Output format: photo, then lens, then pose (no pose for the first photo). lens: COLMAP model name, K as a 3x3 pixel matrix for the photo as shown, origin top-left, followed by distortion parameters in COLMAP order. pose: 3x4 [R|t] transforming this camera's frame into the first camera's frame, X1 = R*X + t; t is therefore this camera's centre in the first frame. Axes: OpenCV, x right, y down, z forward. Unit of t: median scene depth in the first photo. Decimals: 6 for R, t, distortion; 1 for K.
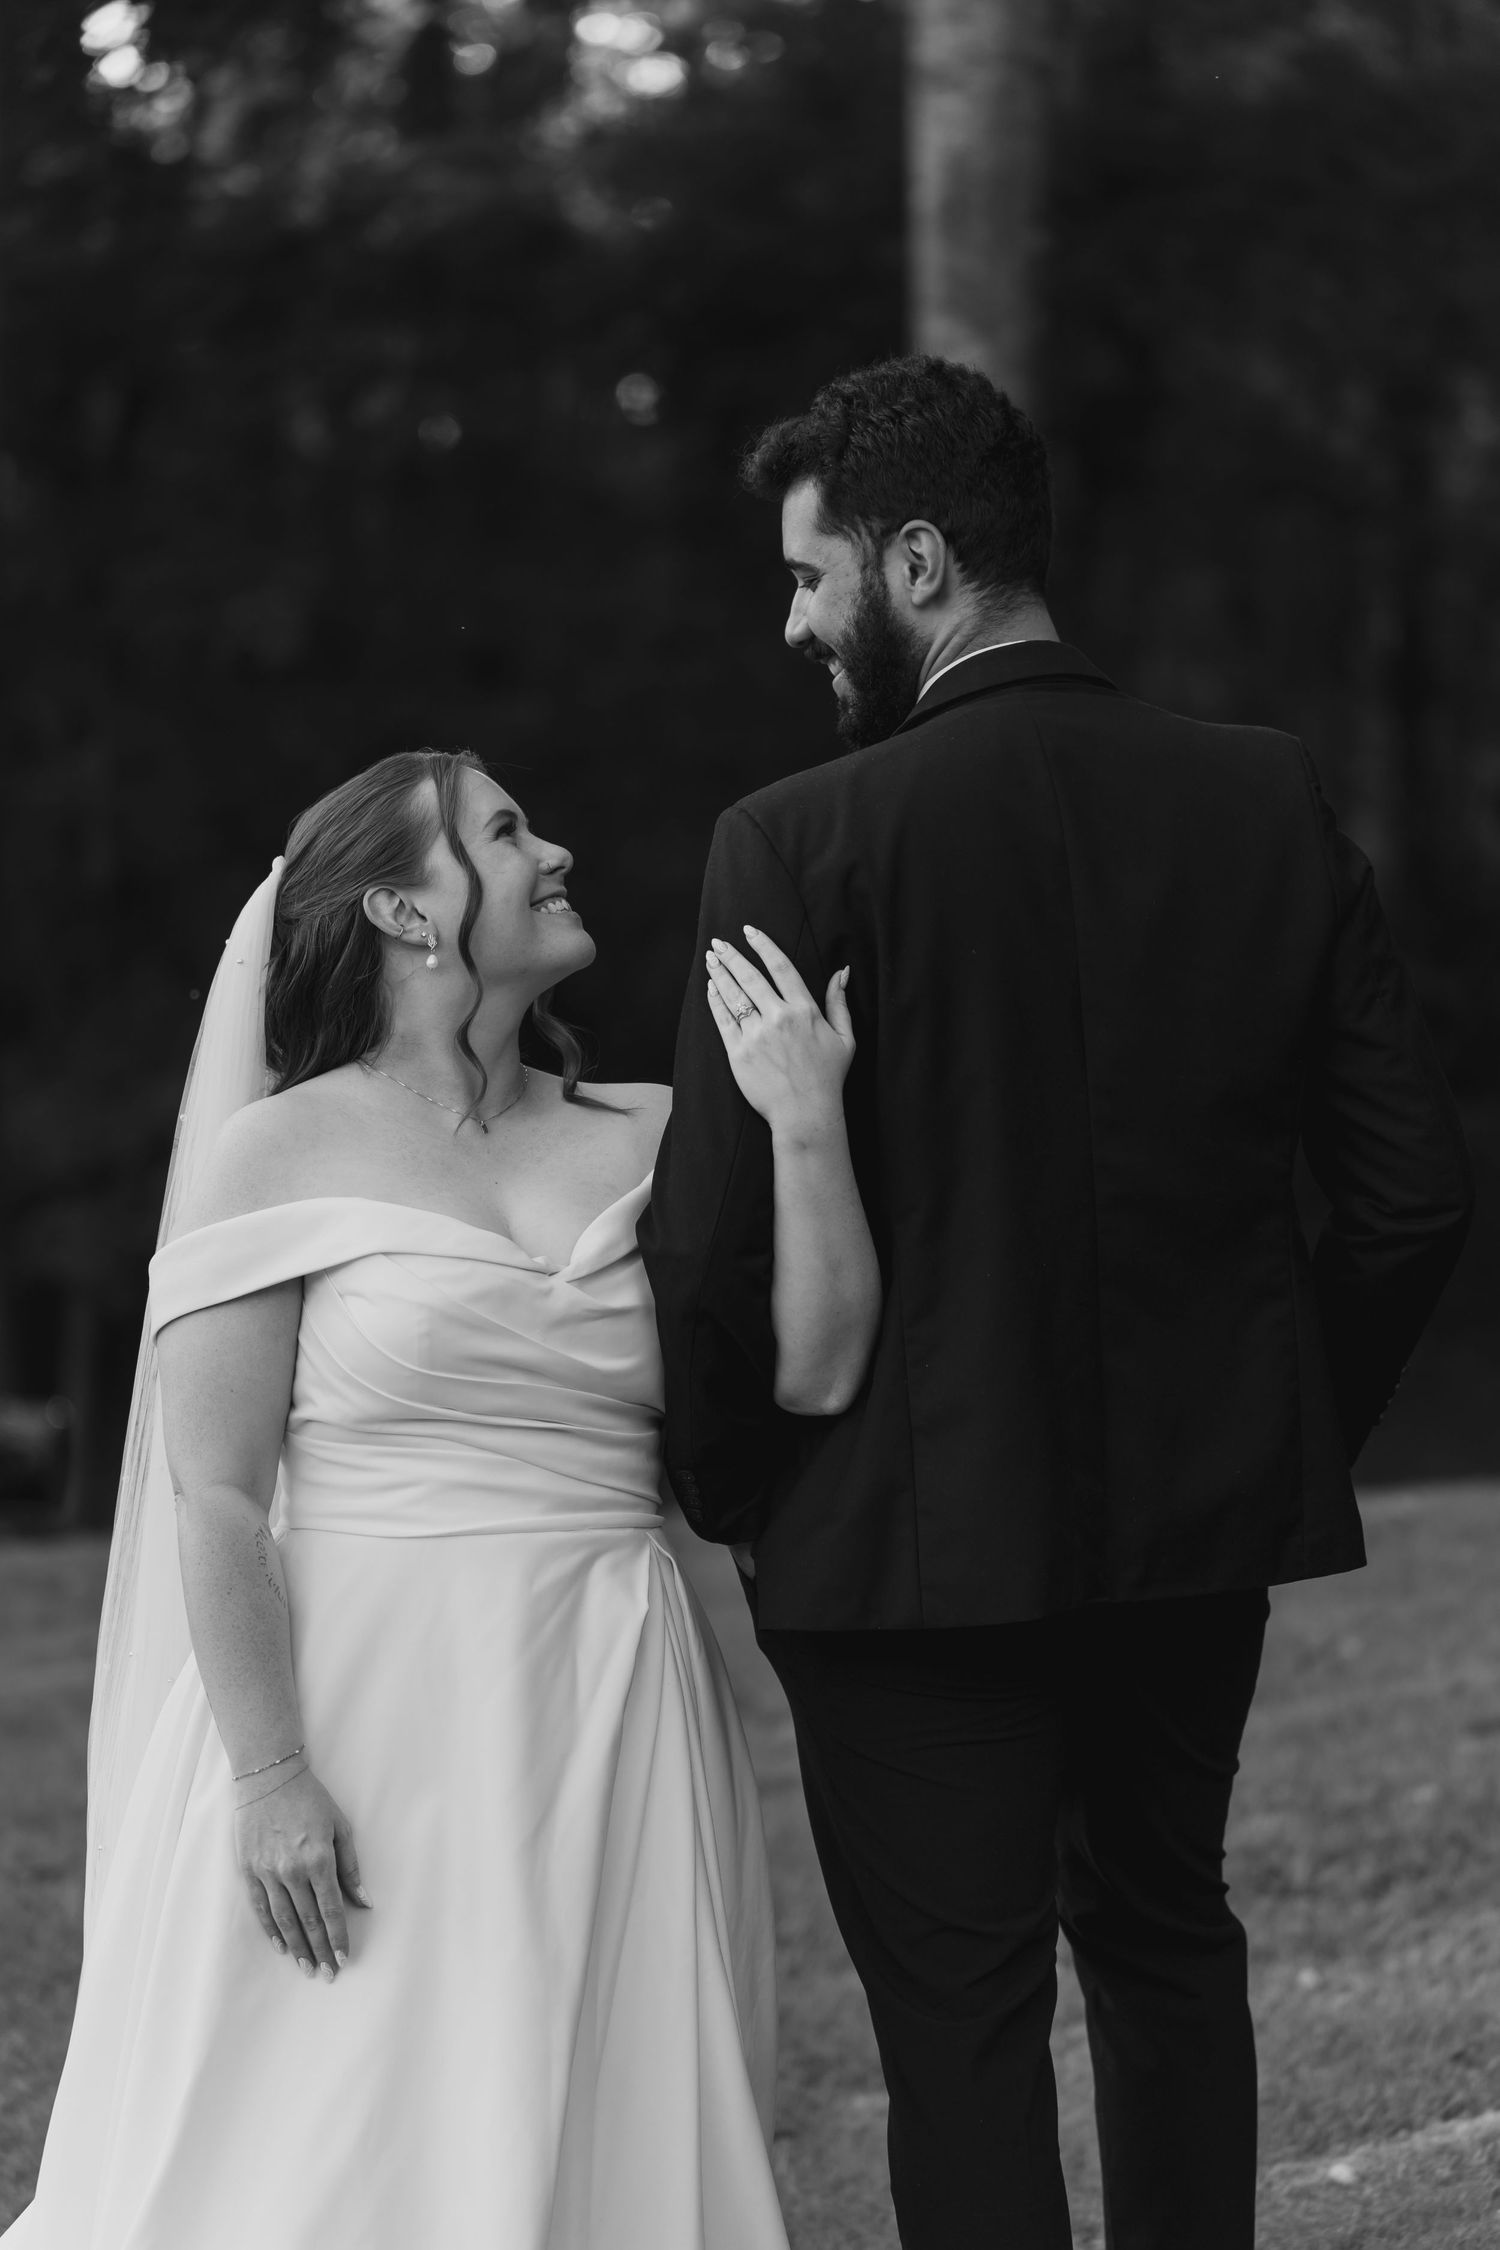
lens RADIAL K [[7025.0, 0, 752.3], [0, 7025.0, 1122.0], [0, 0, 1]] dist [-0.143249, 0.000000]
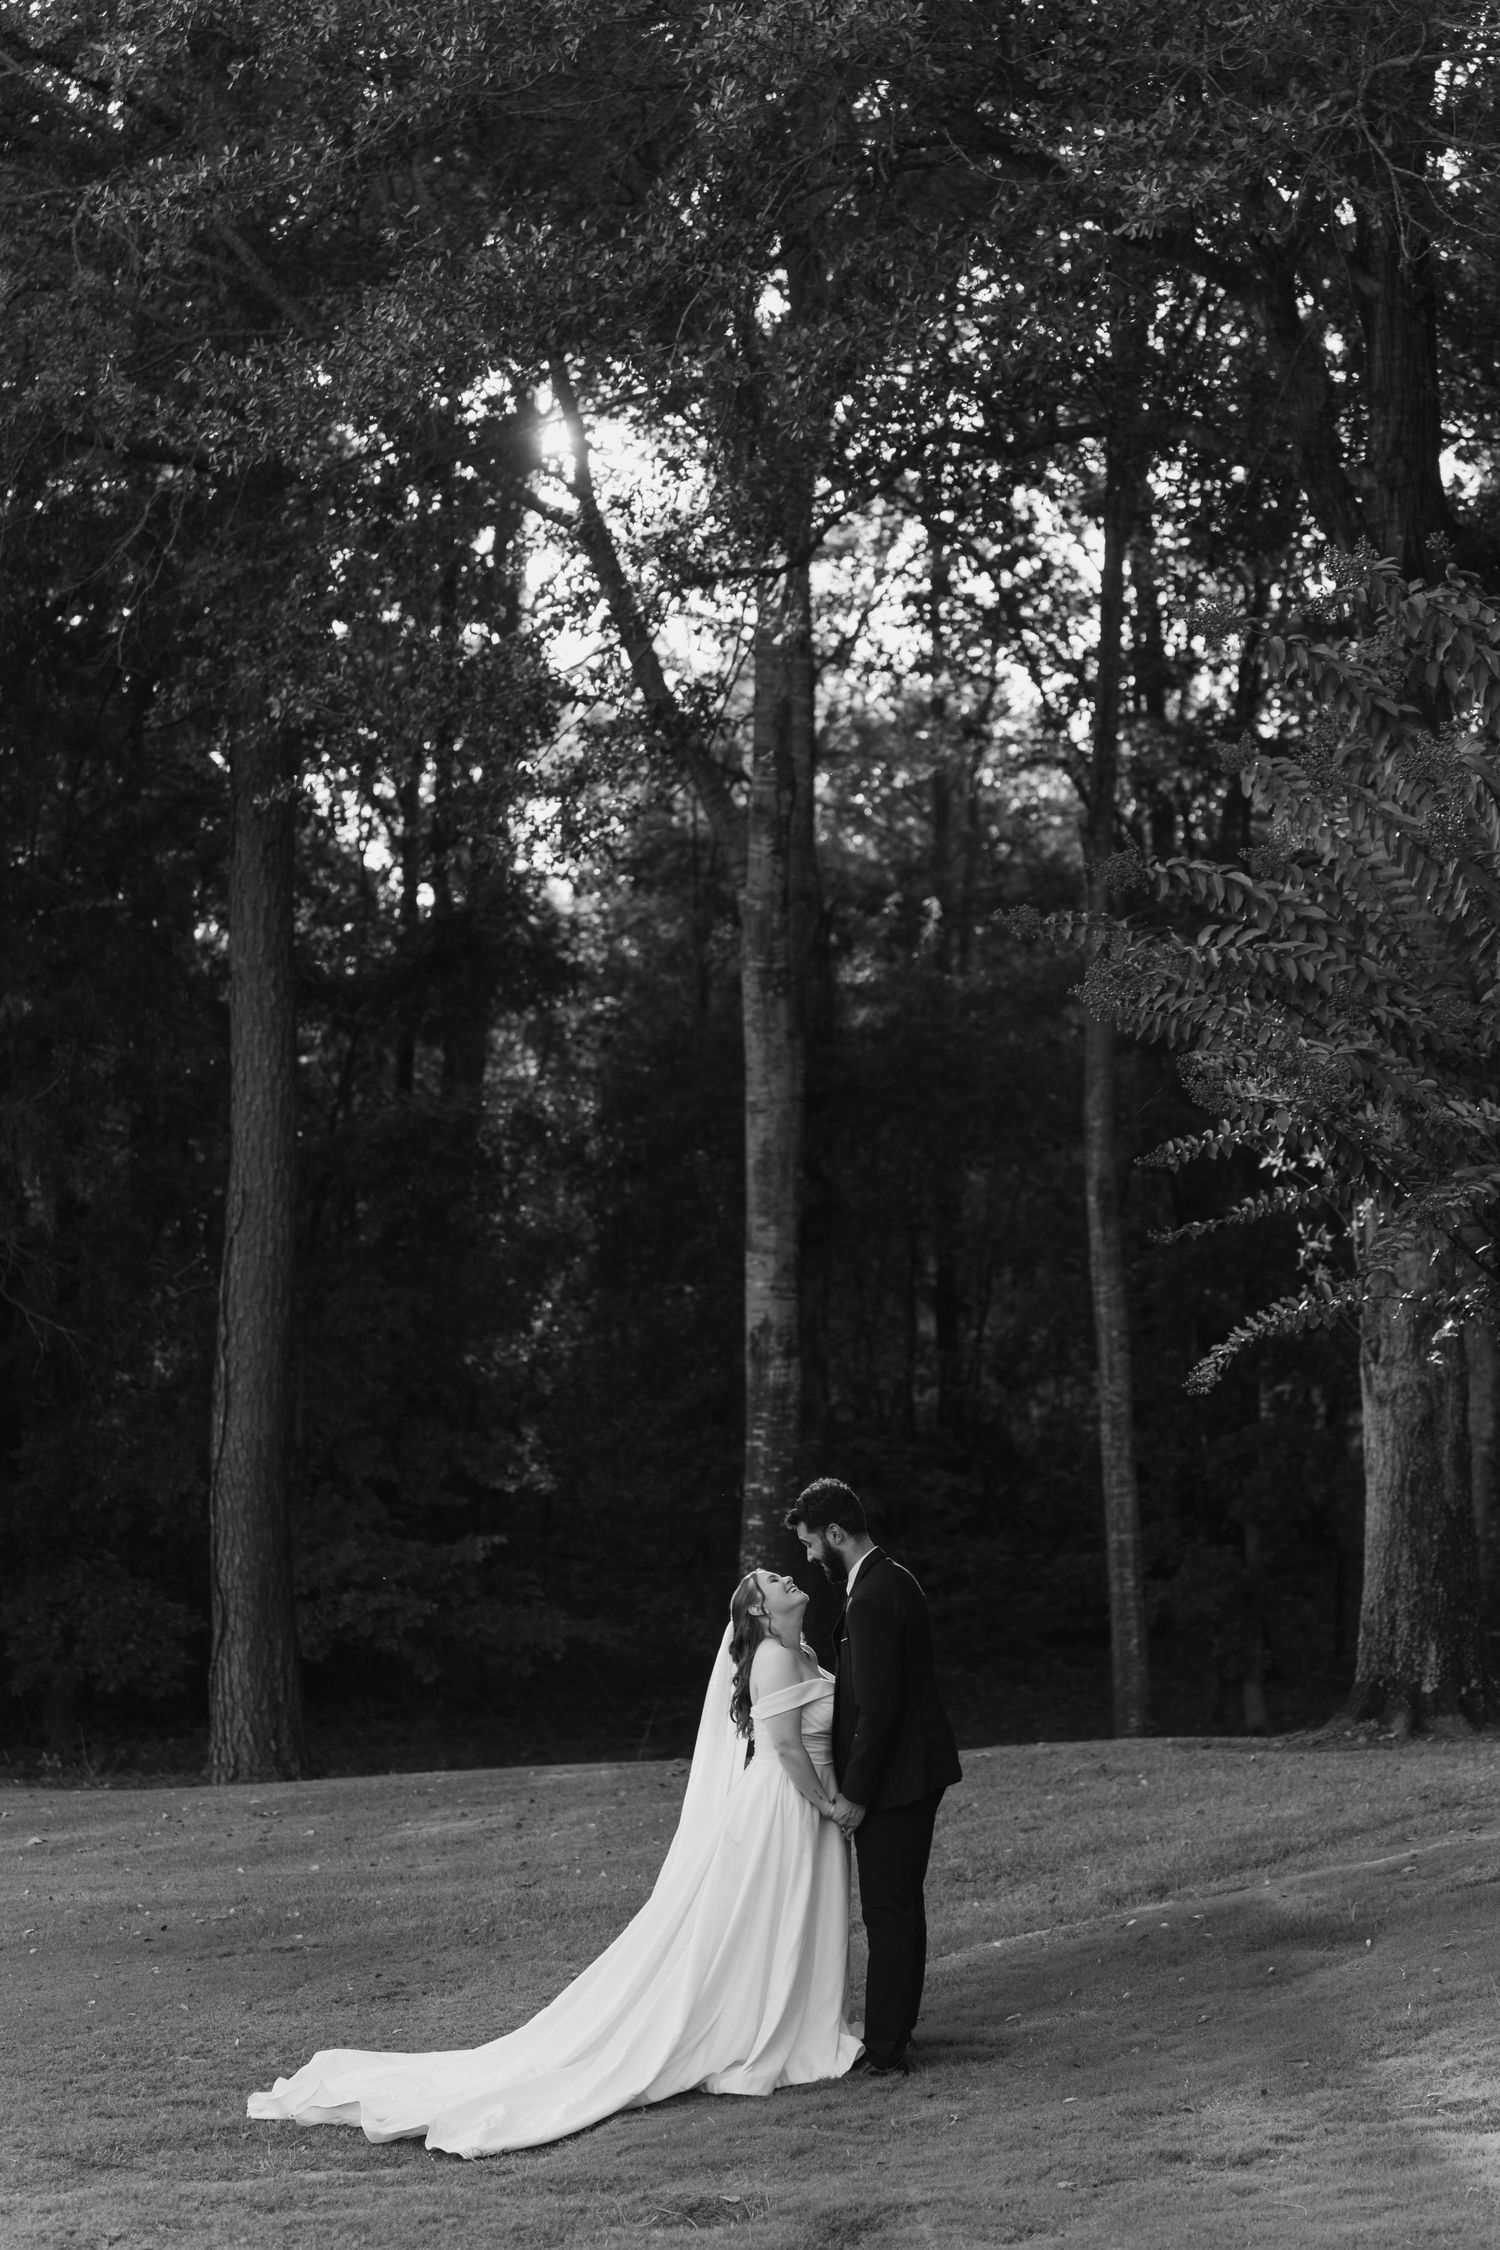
lens RADIAL K [[4558.8, 0, 753.0], [0, 4558.8, 1115.5], [0, 0, 1]] dist [-0.004221, 0.000000]
pose [[0.998413, -0.004109, 0.056160, -0.132657], [0.008820, 0.996436, -0.083893, -0.060487], [-0.055615, 0.084255, 0.994891, -1.052964]]
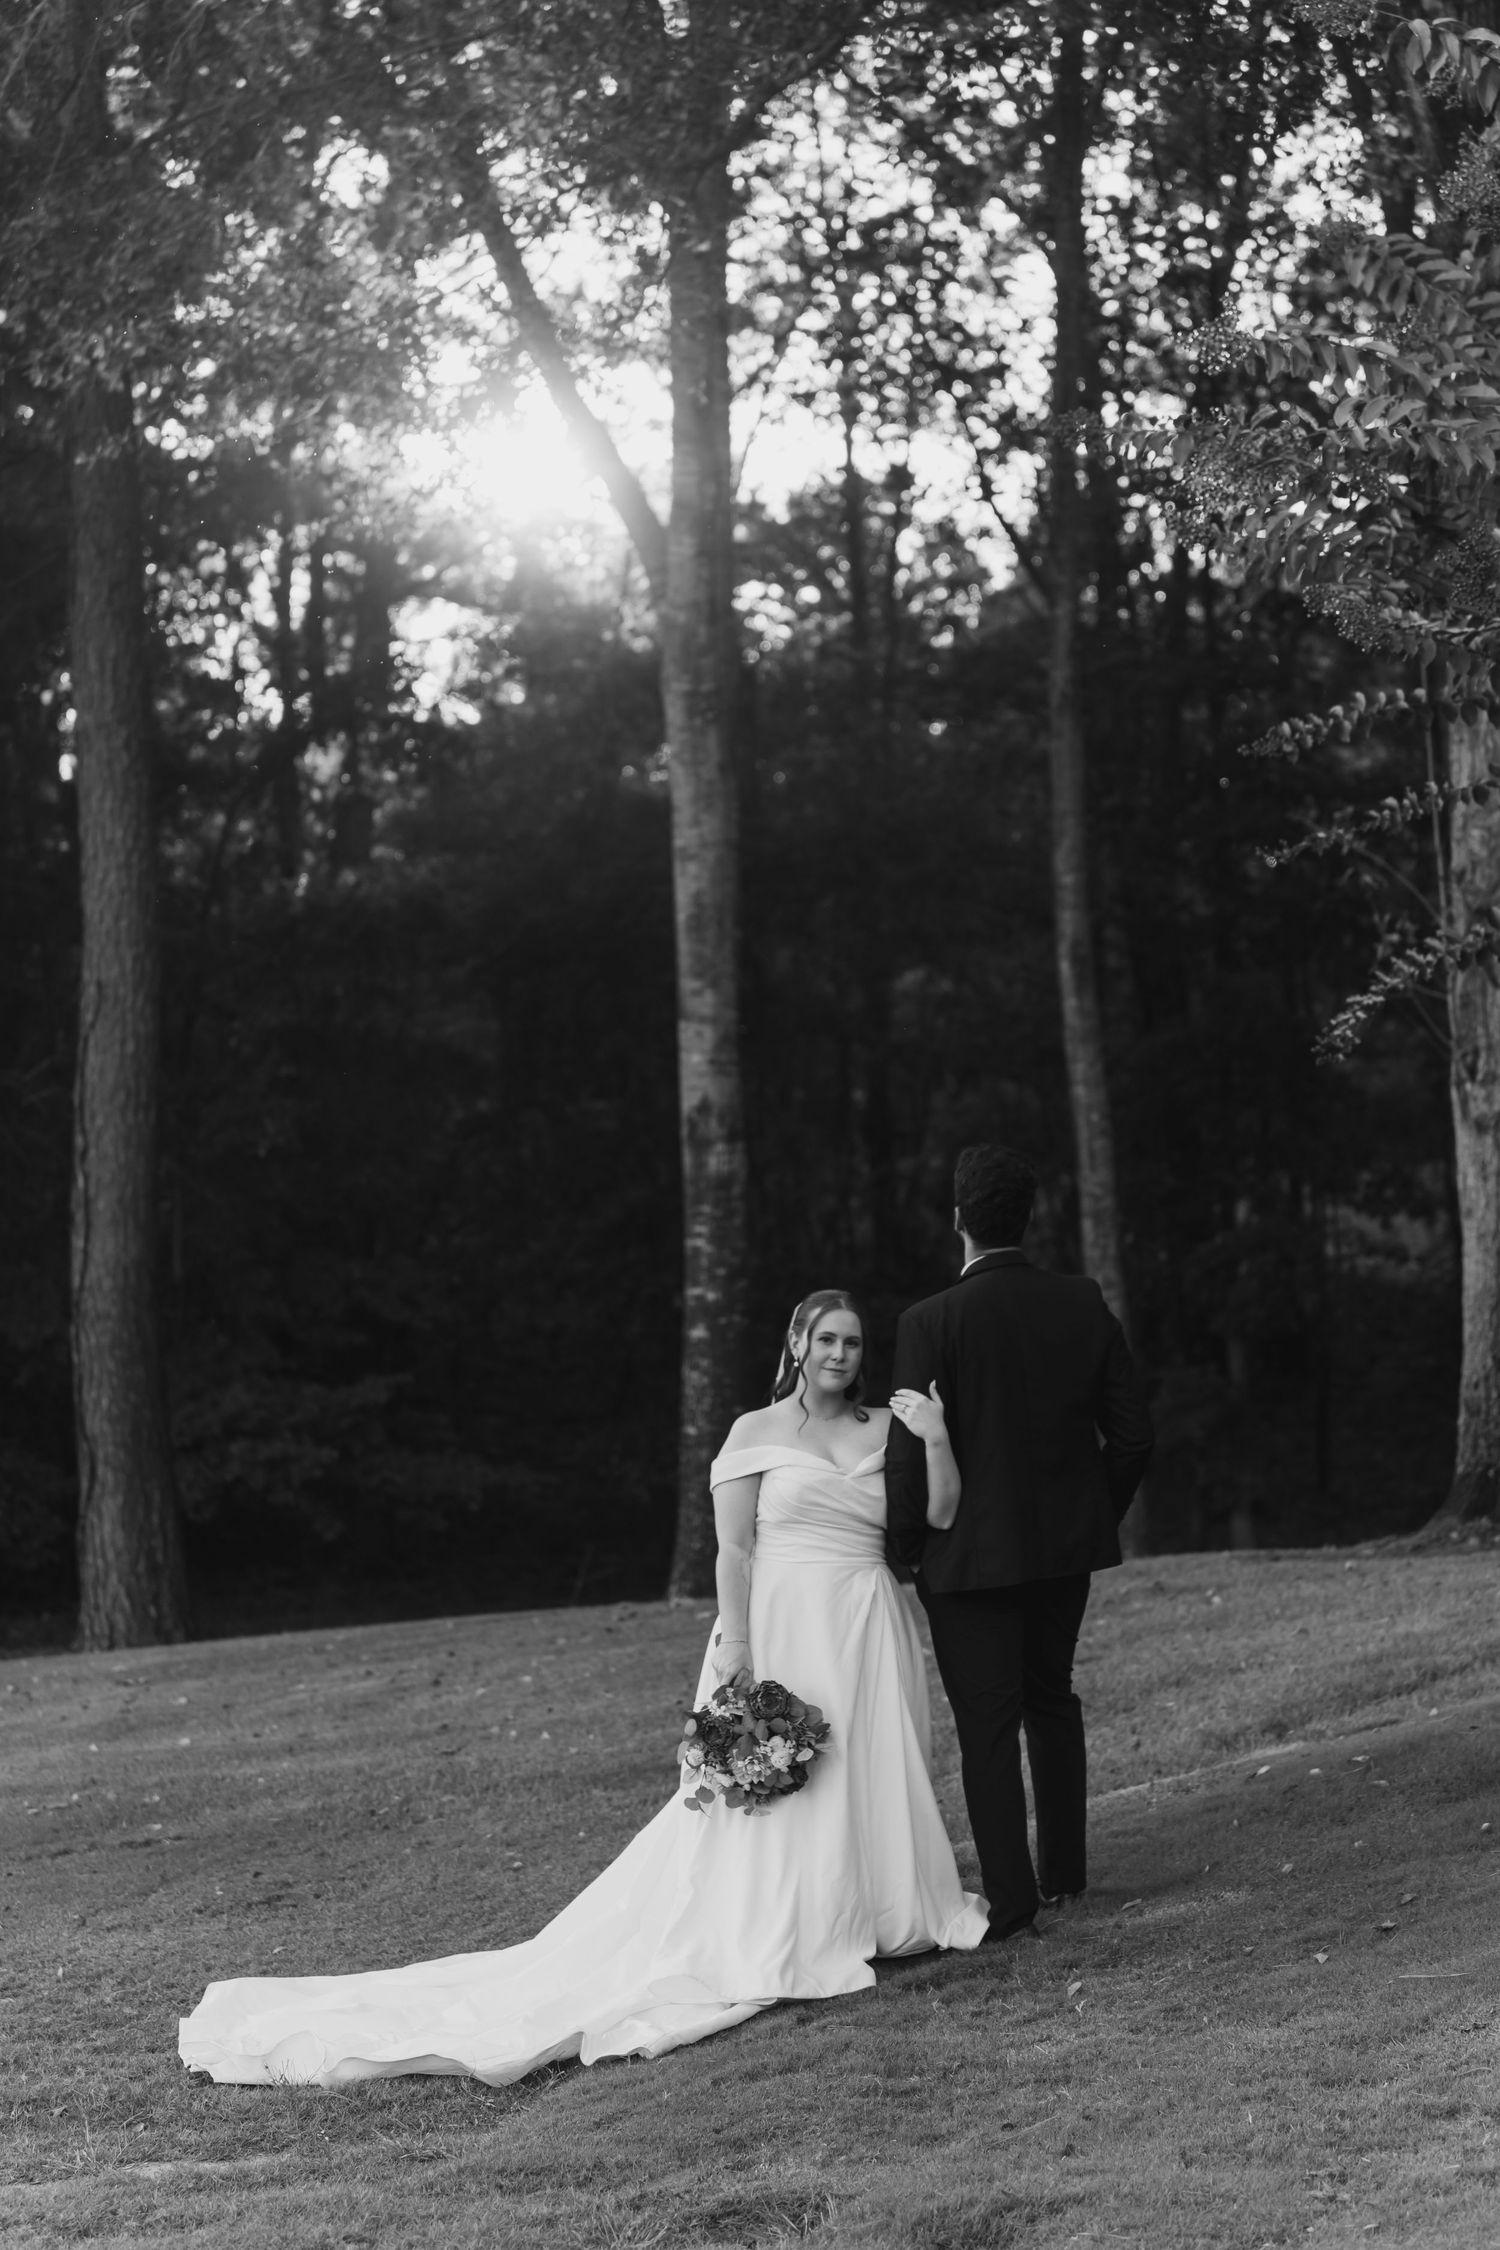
lens RADIAL K [[4558.8, 0, 747.5], [0, 4558.8, 1120.5], [0, 0, 1]] dist [-0.004221, 0.000000]
pose [[0.996409, -0.035655, 0.076794, -0.131052], [0.040012, 0.997631, -0.055967, -0.013922], [-0.074617, 0.058838, 0.995475, -0.574389]]
